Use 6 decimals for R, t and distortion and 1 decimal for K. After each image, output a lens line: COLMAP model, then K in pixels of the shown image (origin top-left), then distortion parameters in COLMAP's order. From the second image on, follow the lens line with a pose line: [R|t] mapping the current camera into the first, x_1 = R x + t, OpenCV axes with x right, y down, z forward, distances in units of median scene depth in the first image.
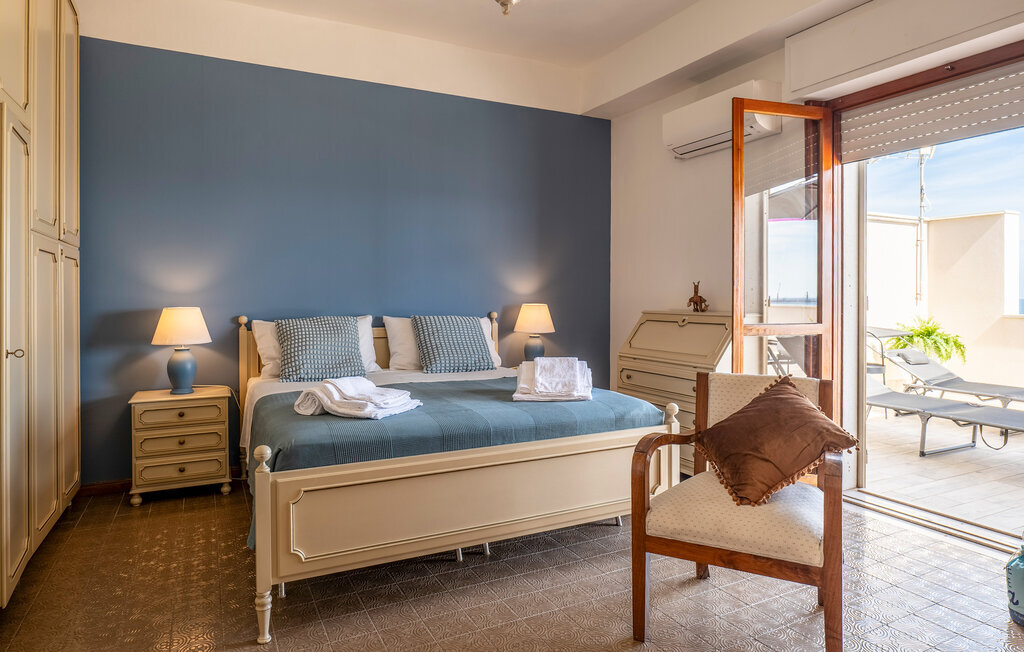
lens RADIAL K [[613.1, 0, 527.3], [0, 613.1, 296.0], [0, 0, 1]] dist [-0.027341, 0.015190]
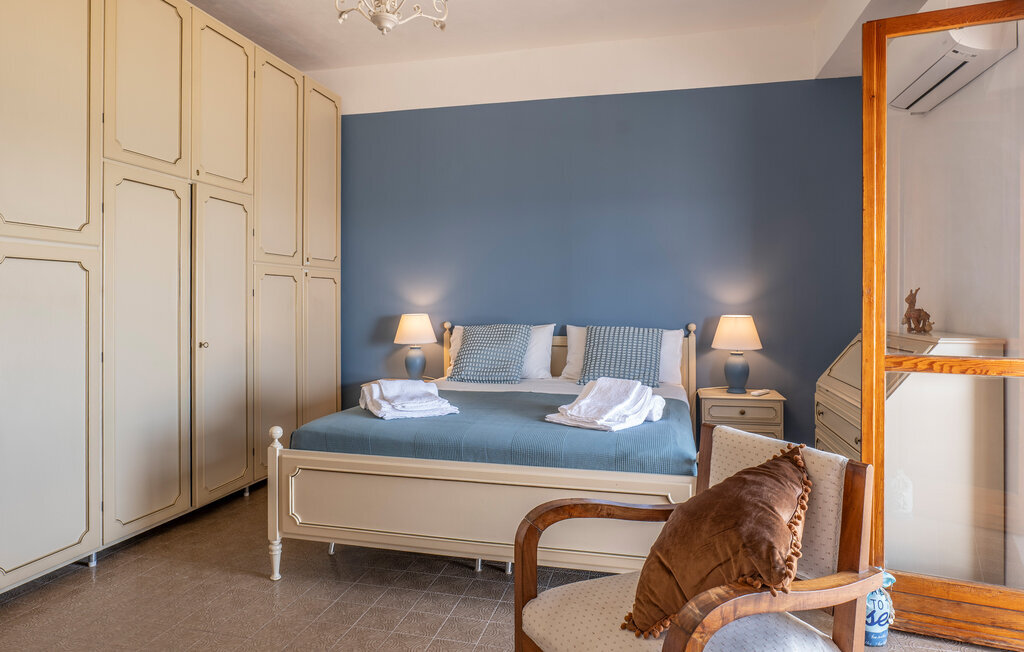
lens RADIAL K [[613.1, 0, 507.8], [0, 613.1, 300.8], [0, 0, 1]] dist [-0.027341, 0.015190]
pose [[0.753553, 0.002115, -0.657383, 0.450583], [-0.000413, 0.999996, 0.002744, -0.013091], [0.657387, -0.001796, 0.753551, 0.205338]]
